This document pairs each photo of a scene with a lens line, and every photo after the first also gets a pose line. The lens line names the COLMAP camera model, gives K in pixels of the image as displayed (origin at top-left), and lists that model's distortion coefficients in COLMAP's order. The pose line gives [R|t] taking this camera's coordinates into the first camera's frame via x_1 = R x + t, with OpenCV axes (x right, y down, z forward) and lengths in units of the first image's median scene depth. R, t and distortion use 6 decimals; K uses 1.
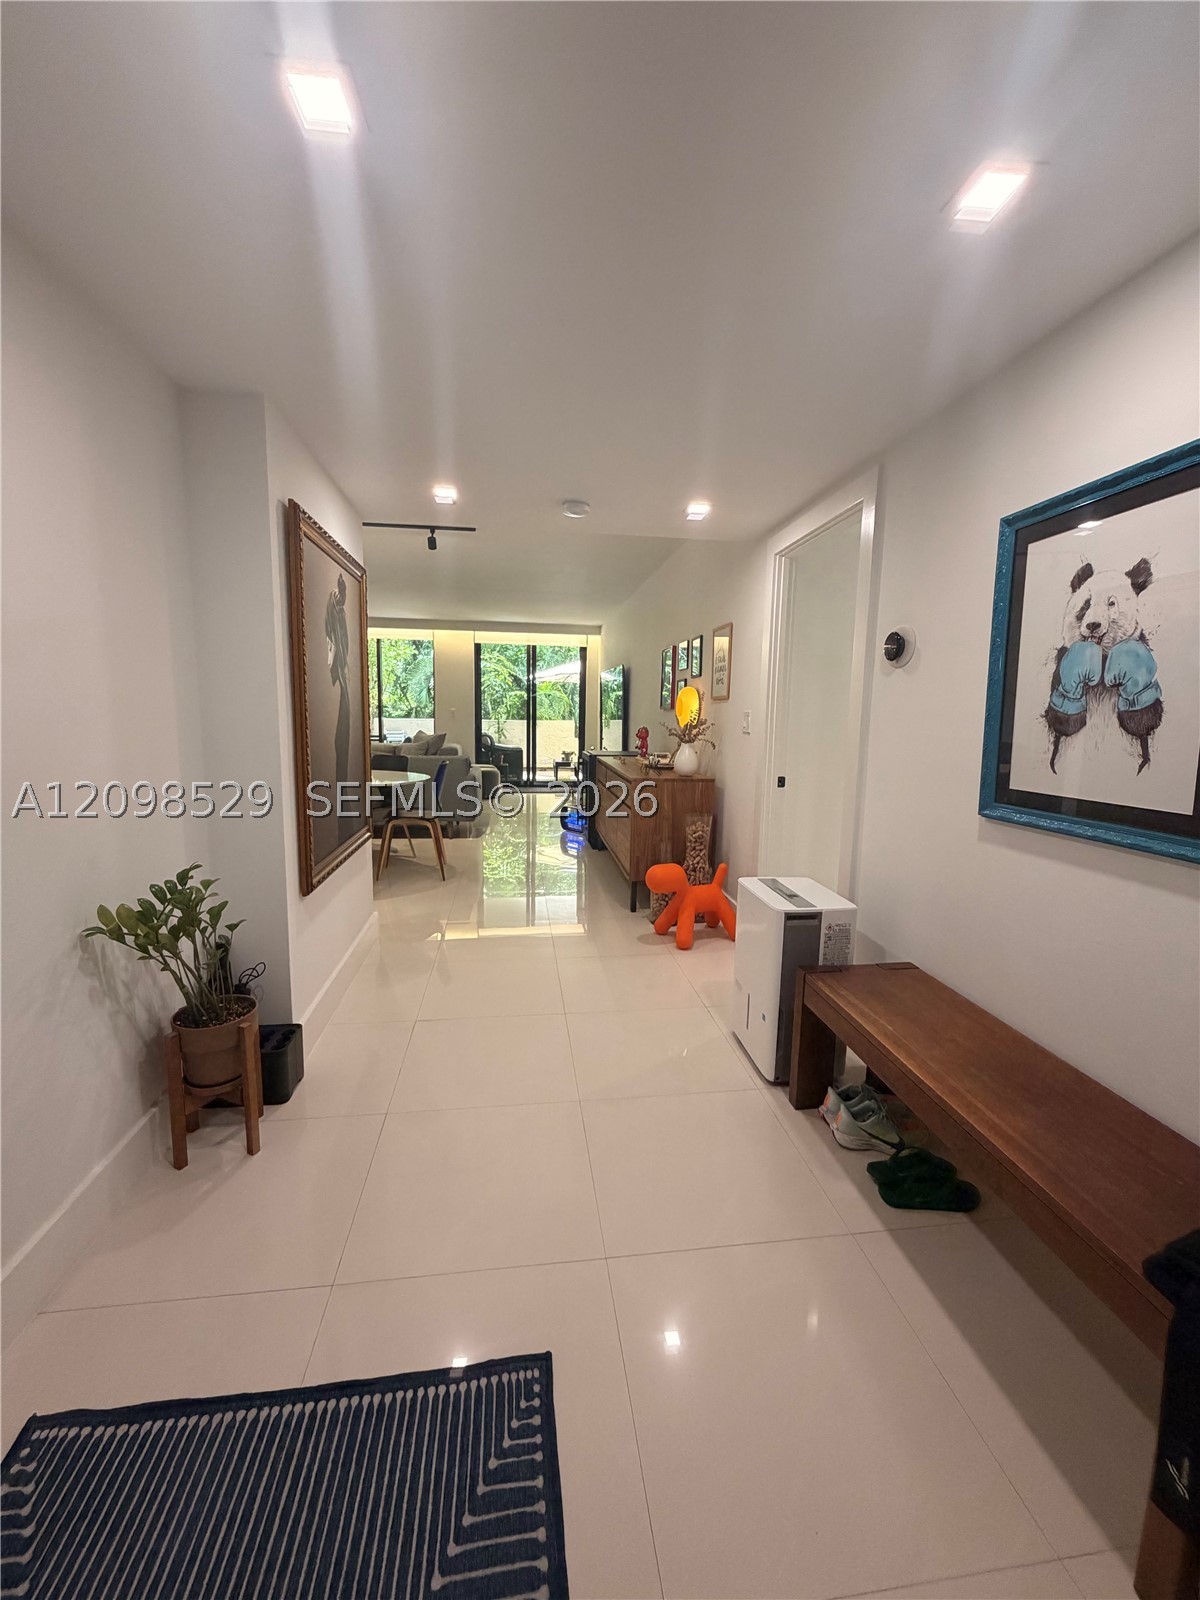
lens RADIAL K [[637.5, 0, 604.0], [0, 637.5, 803.1], [0, 0, 1]] dist [-0.000944, 0.000457]
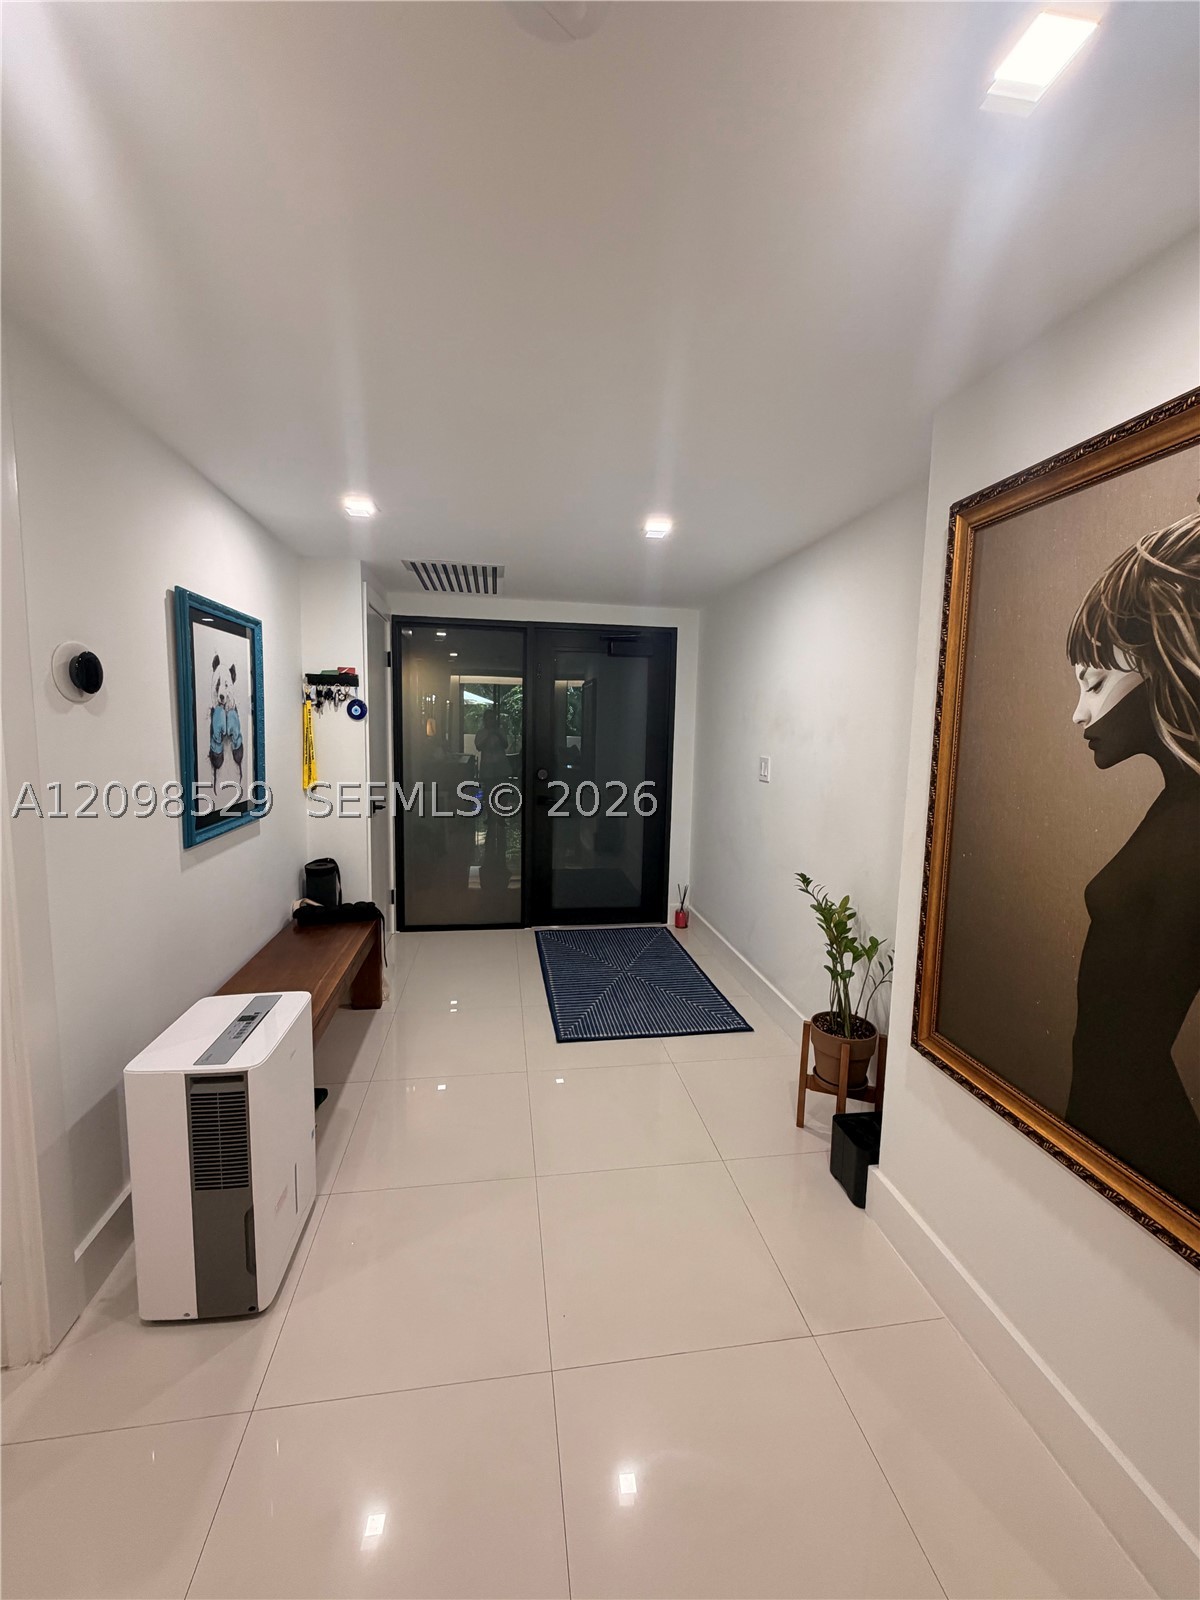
lens RADIAL K [[637.5, 0, 603.3], [0, 637.5, 781.2], [0, 0, 1]] dist [-0.000944, 0.000457]
pose [[-0.999085, -0.030792, -0.029674, -0.018543], [-0.036842, 0.972091, 0.231694, -0.068675], [0.021712, 0.232575, -0.972336, 0.376108]]
